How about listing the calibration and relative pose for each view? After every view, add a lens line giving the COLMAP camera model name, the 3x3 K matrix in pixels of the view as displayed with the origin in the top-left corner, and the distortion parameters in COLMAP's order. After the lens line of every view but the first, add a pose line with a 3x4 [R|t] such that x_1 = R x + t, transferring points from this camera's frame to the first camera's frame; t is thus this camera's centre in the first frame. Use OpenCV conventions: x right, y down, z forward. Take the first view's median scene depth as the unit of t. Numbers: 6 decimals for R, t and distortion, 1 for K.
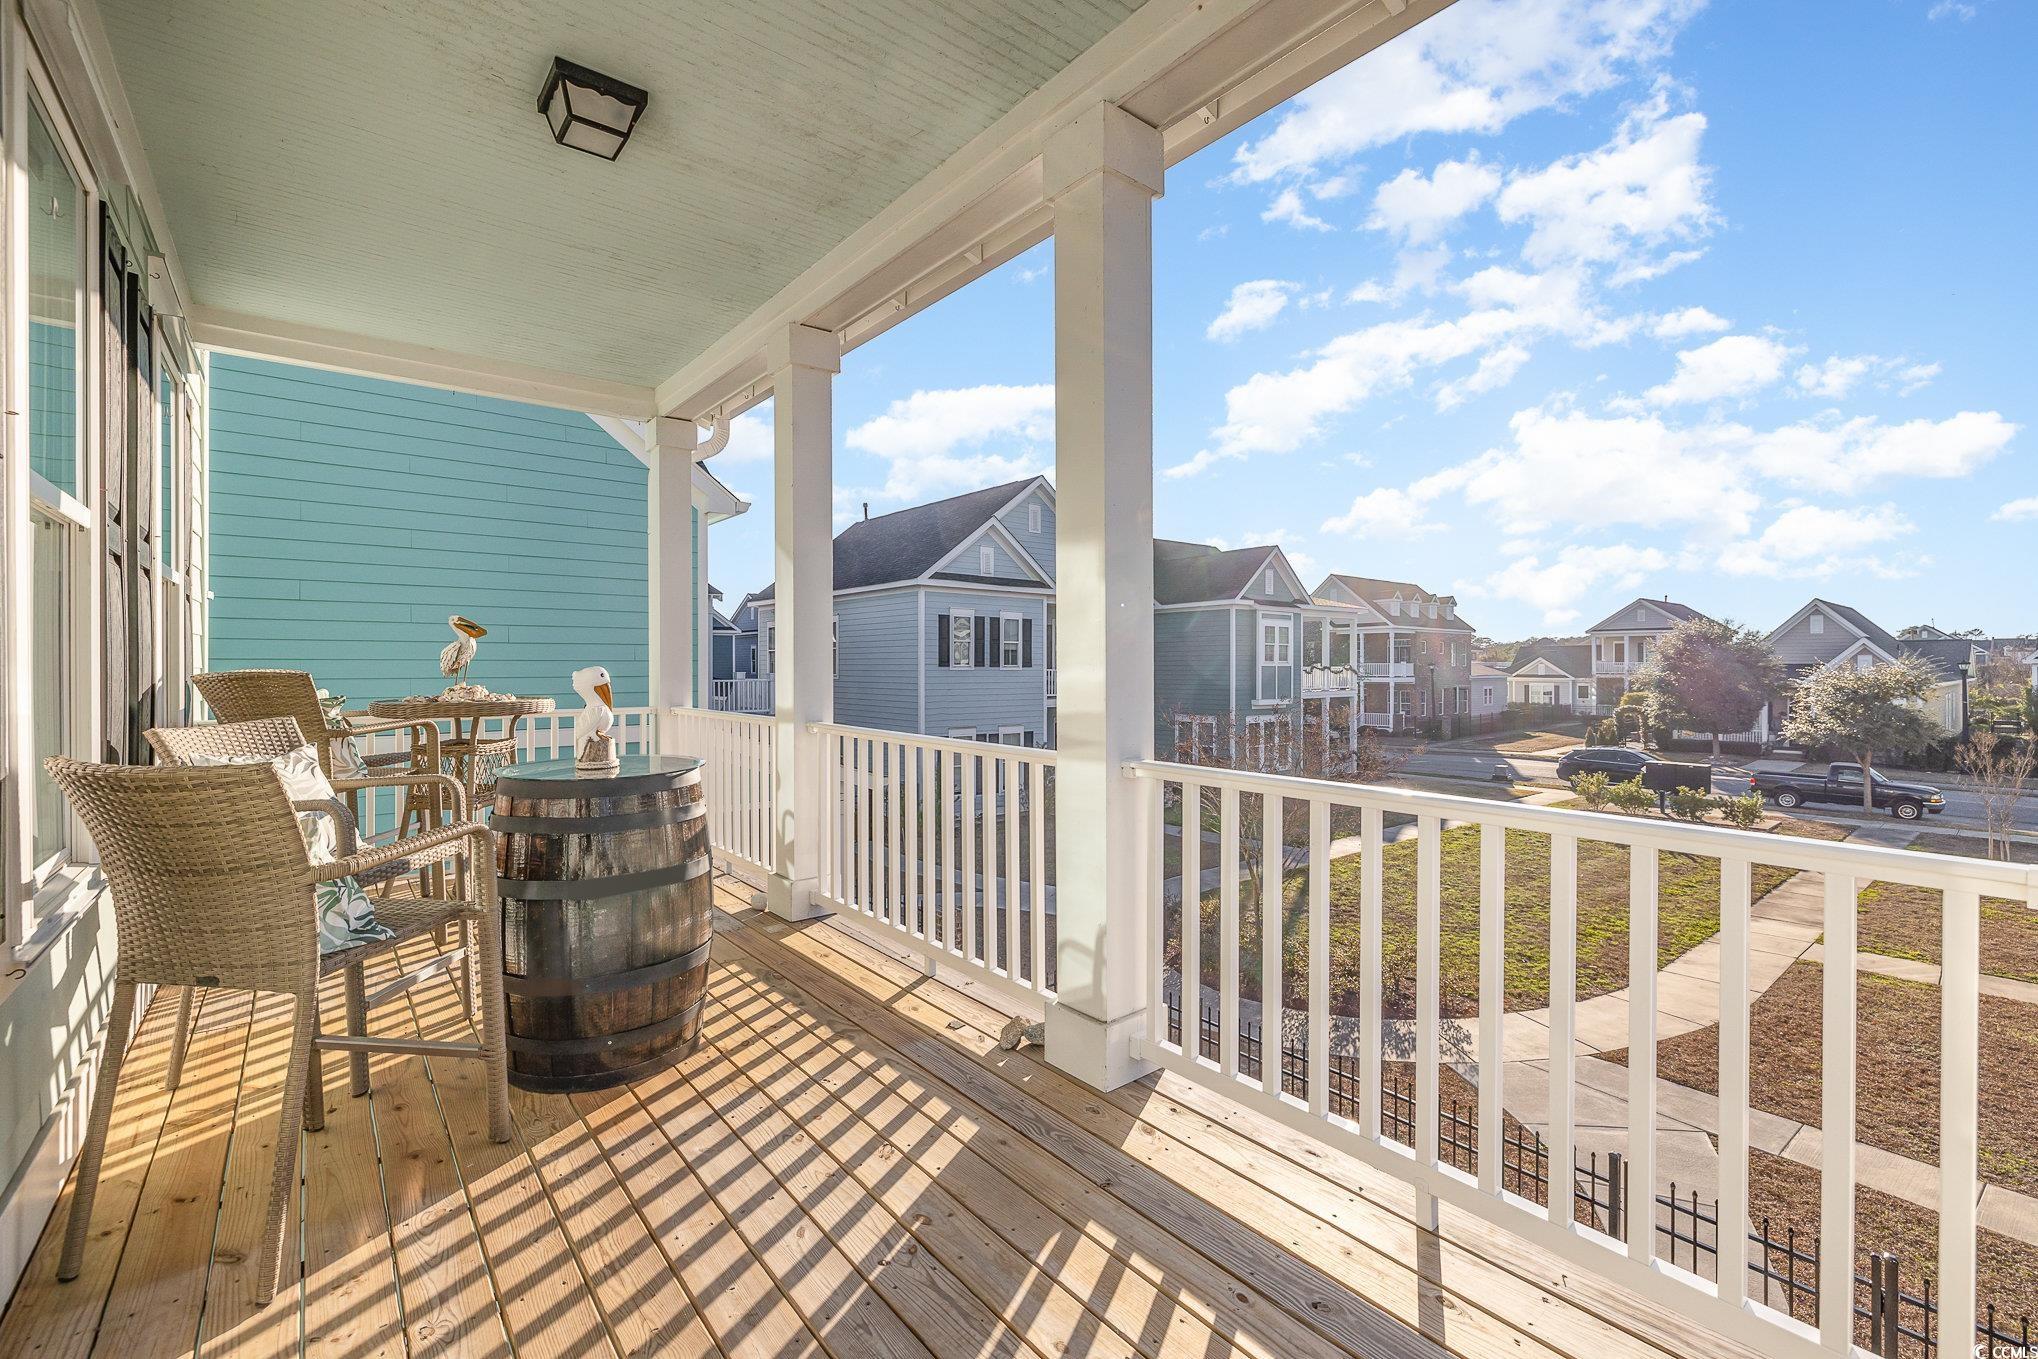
lens RADIAL K [[855.4, 0, 1021.2], [0, 855.4, 670.3], [0, 0, 1]] dist [-0.001875, 0.000733]
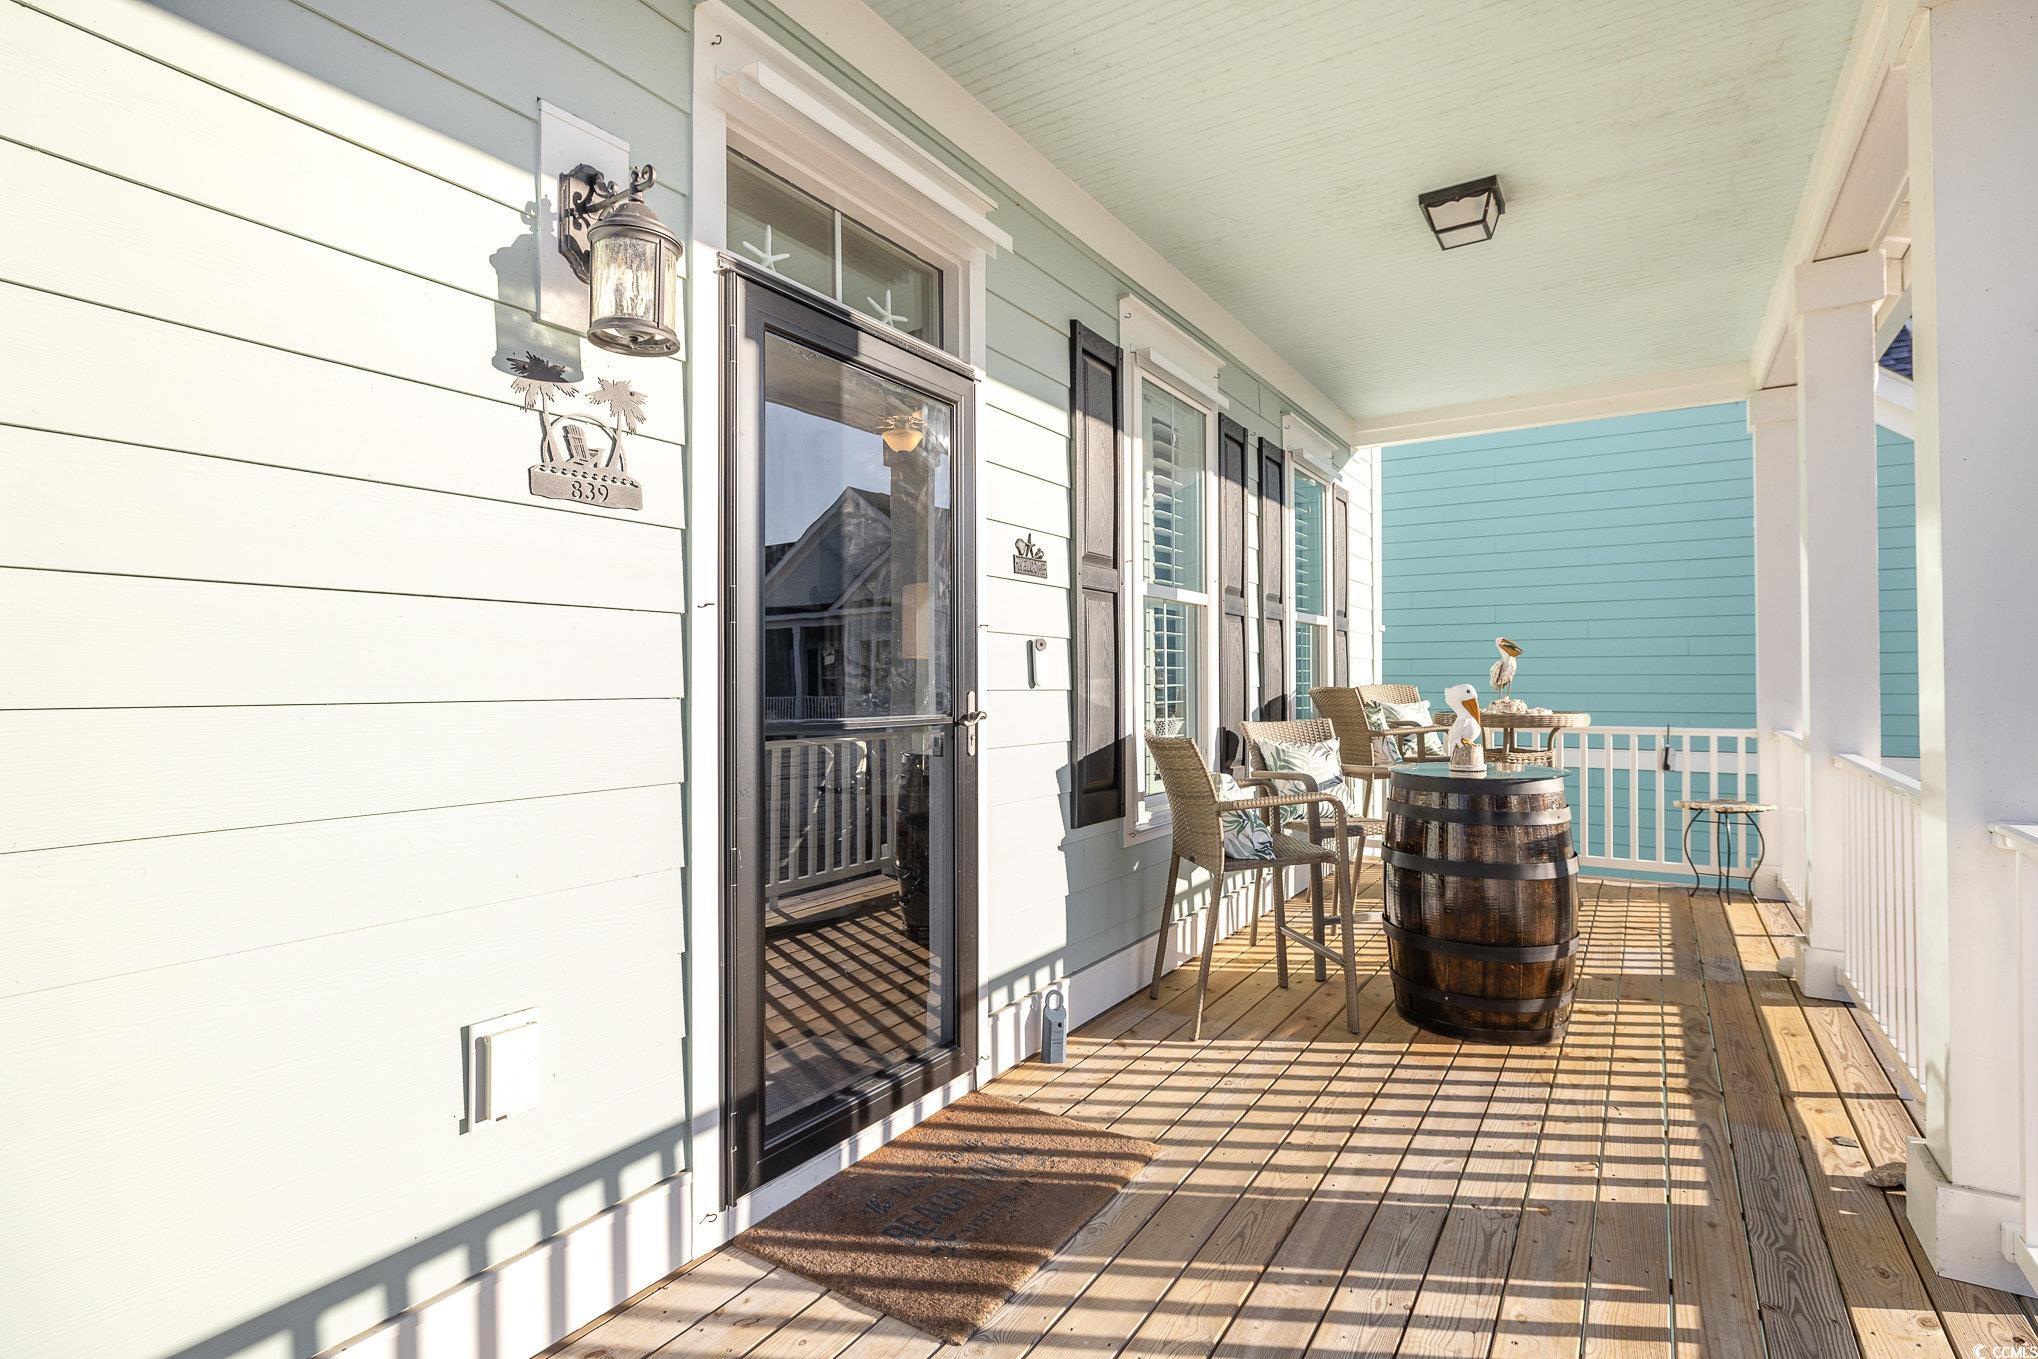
lens RADIAL K [[941.2, 0, 1021.8], [0, 941.2, 675.6], [0, 0, 1]] dist [-0.010963, 0.000409]
pose [[0.322684, -0.008243, -0.946471, 0.558620], [-0.001708, 0.999955, -0.009291, -0.002675], [0.946505, 0.004615, 0.322655, 0.011666]]
